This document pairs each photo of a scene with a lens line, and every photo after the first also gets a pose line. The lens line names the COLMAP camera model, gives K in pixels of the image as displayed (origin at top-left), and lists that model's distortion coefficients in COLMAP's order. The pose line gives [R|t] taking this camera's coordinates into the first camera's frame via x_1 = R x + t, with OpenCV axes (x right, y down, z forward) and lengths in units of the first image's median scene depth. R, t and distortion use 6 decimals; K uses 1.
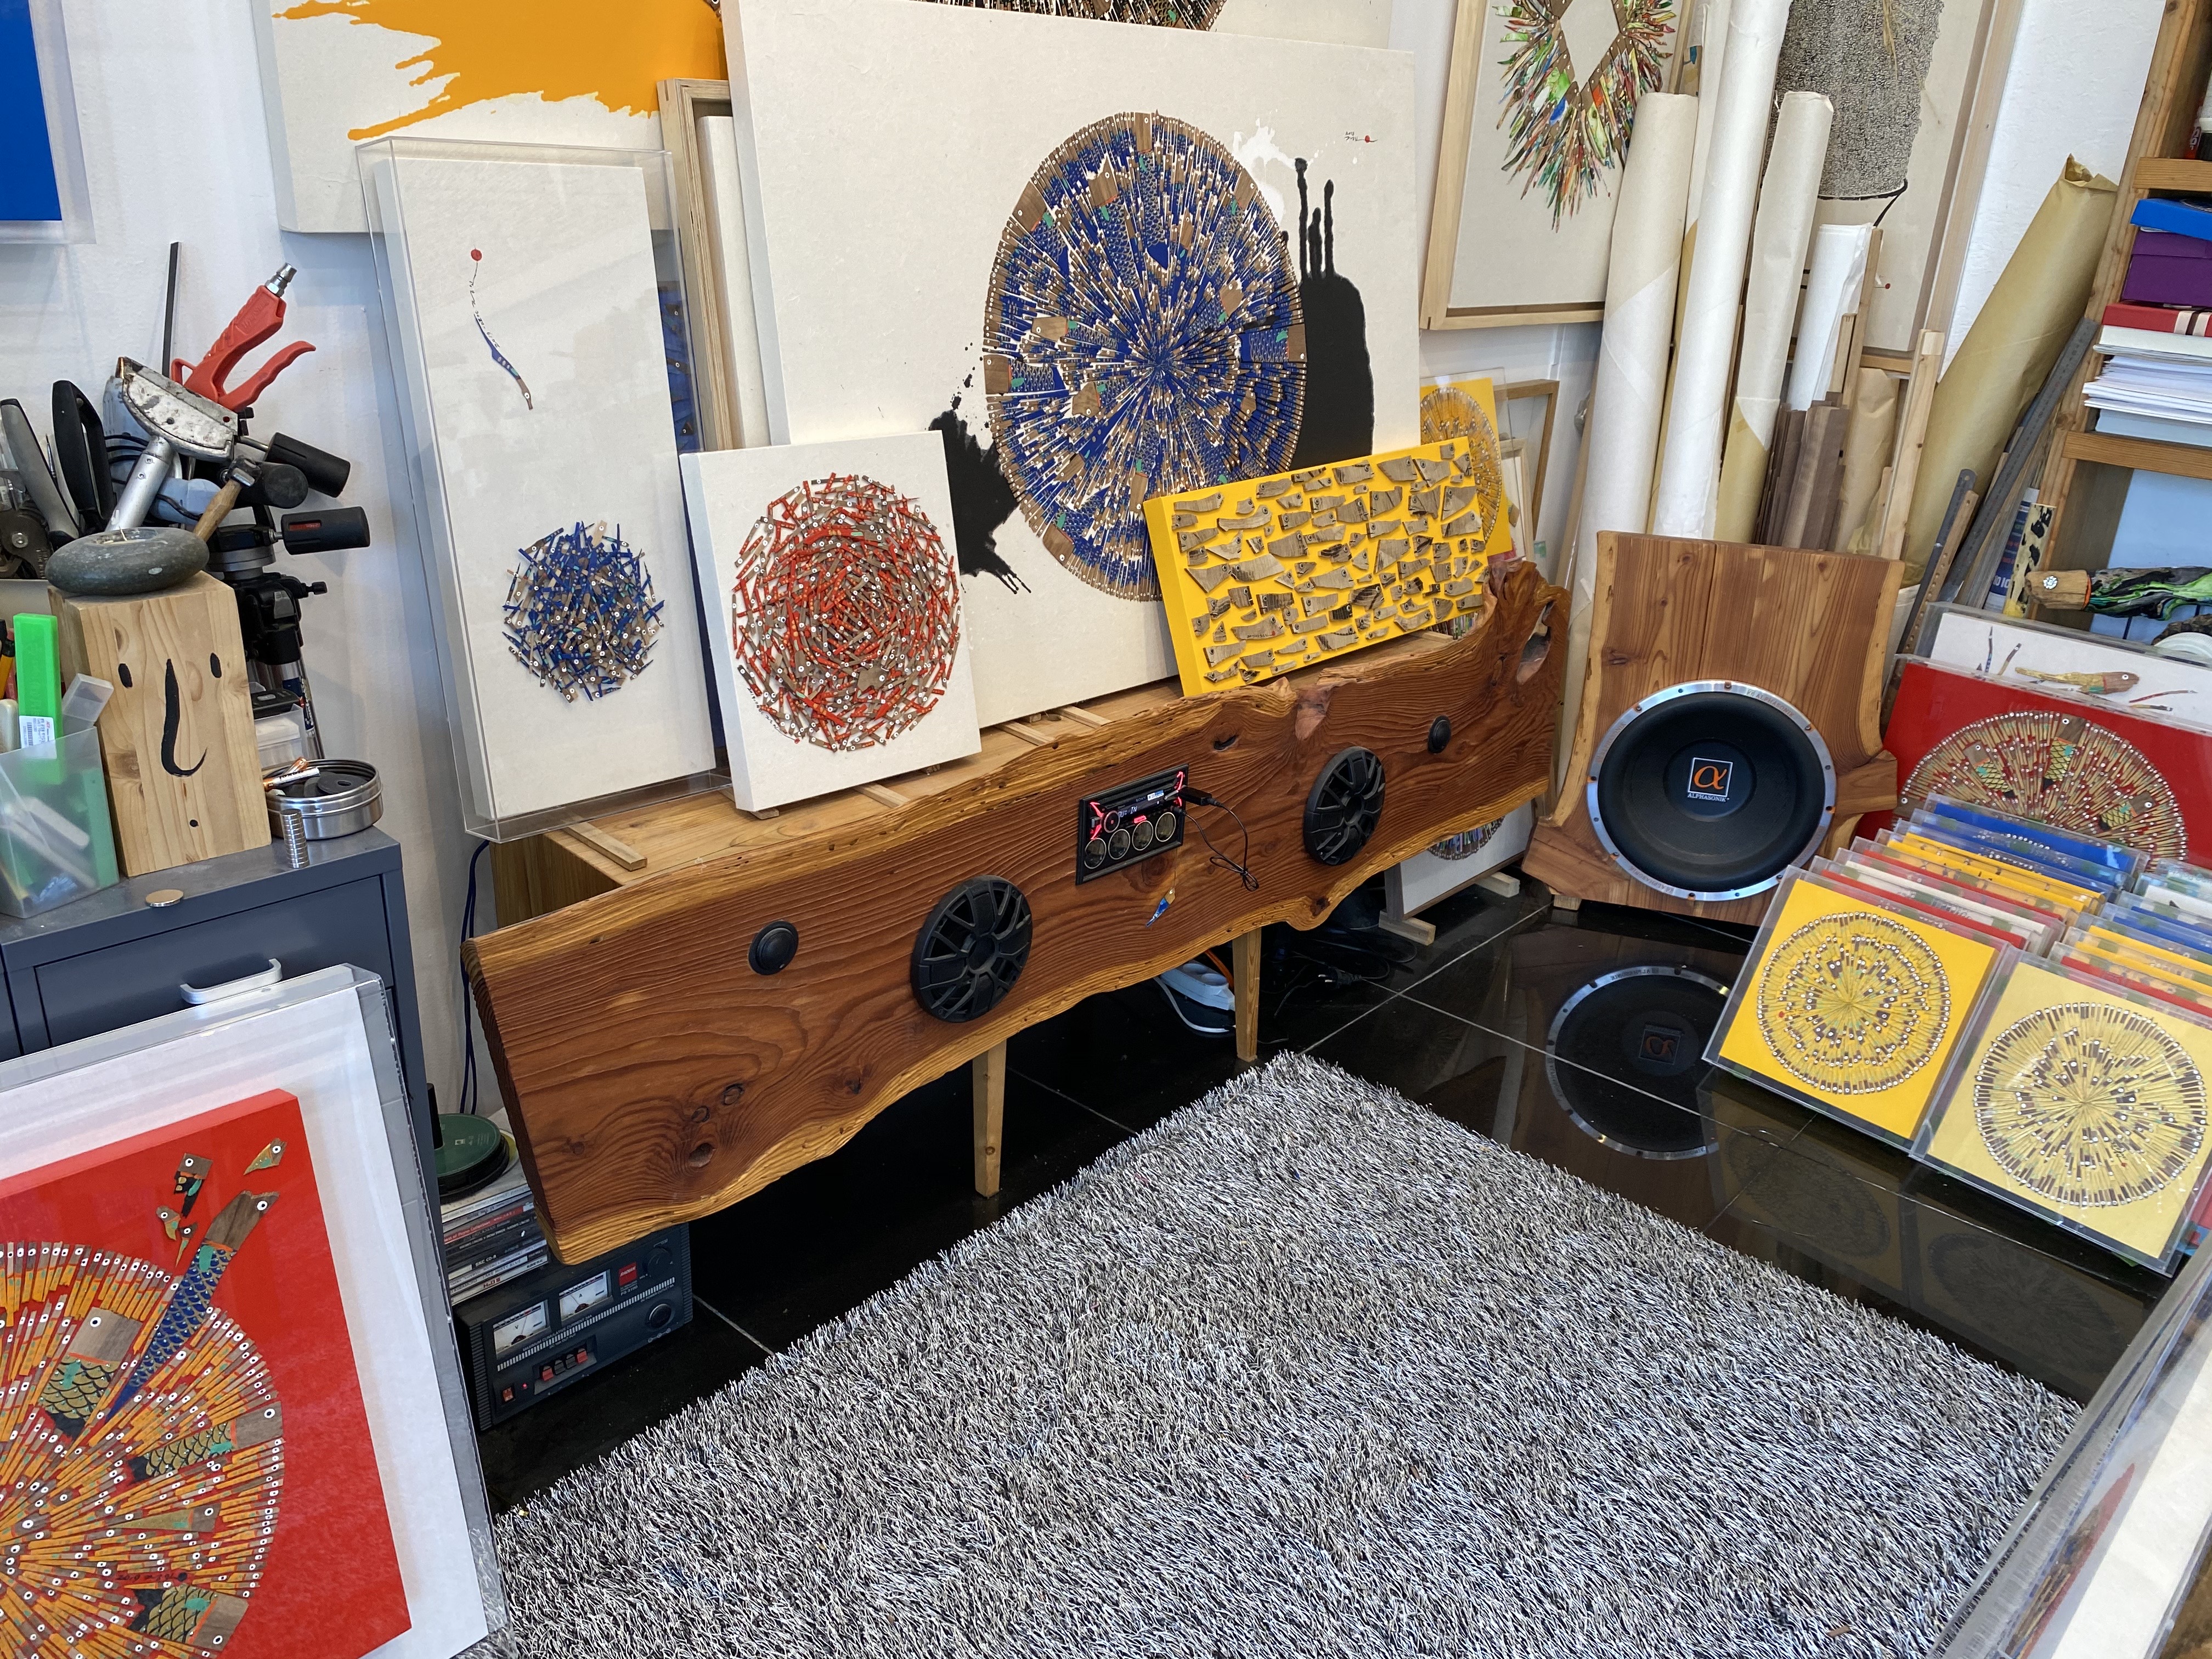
lens RADIAL K [[1666.9, 0, 1107.0], [0, 1666.9, 946.5], [0, 0, 1]] dist [0.174744, -0.386495]
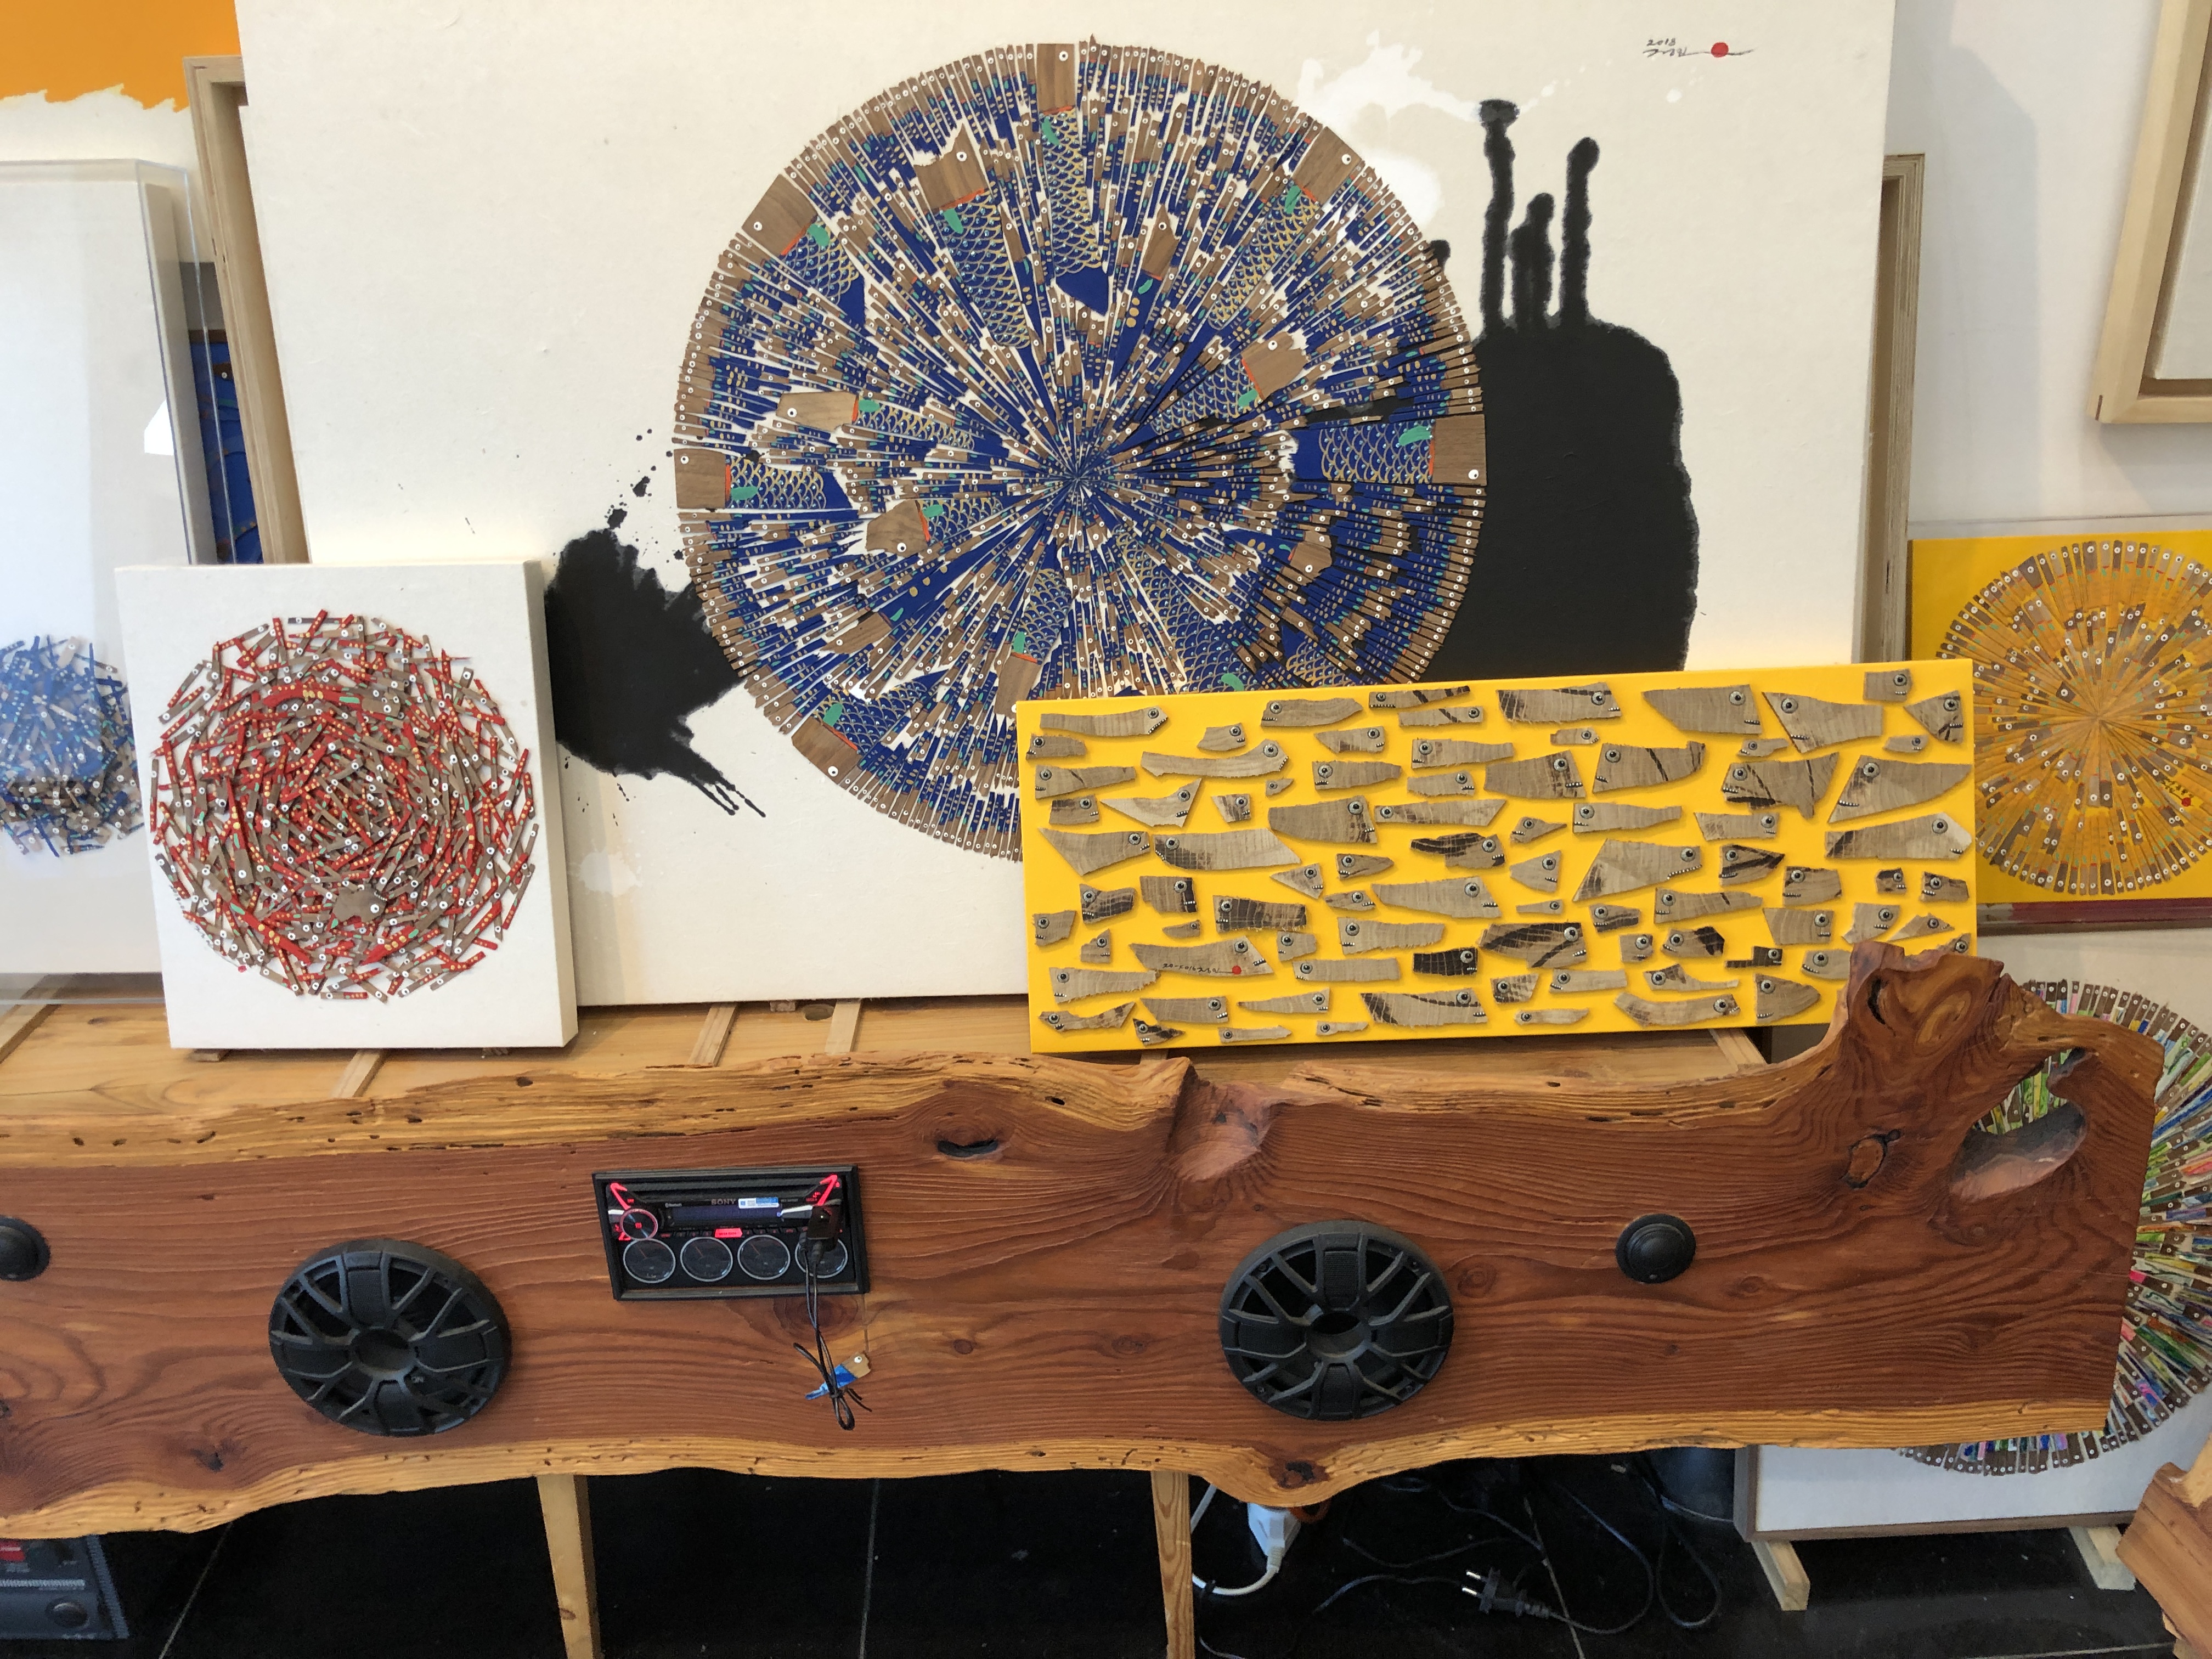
lens RADIAL K [[1809.2, 0, 1103.2], [0, 1809.2, 899.6], [0, 0, 1]] dist [0.064334, -0.134483]
pose [[0.689502, 0.249207, -0.680061, 0.489100], [-0.261512, 0.961261, 0.087110, -0.264396], [0.675425, 0.117782, 0.727962, 0.583073]]
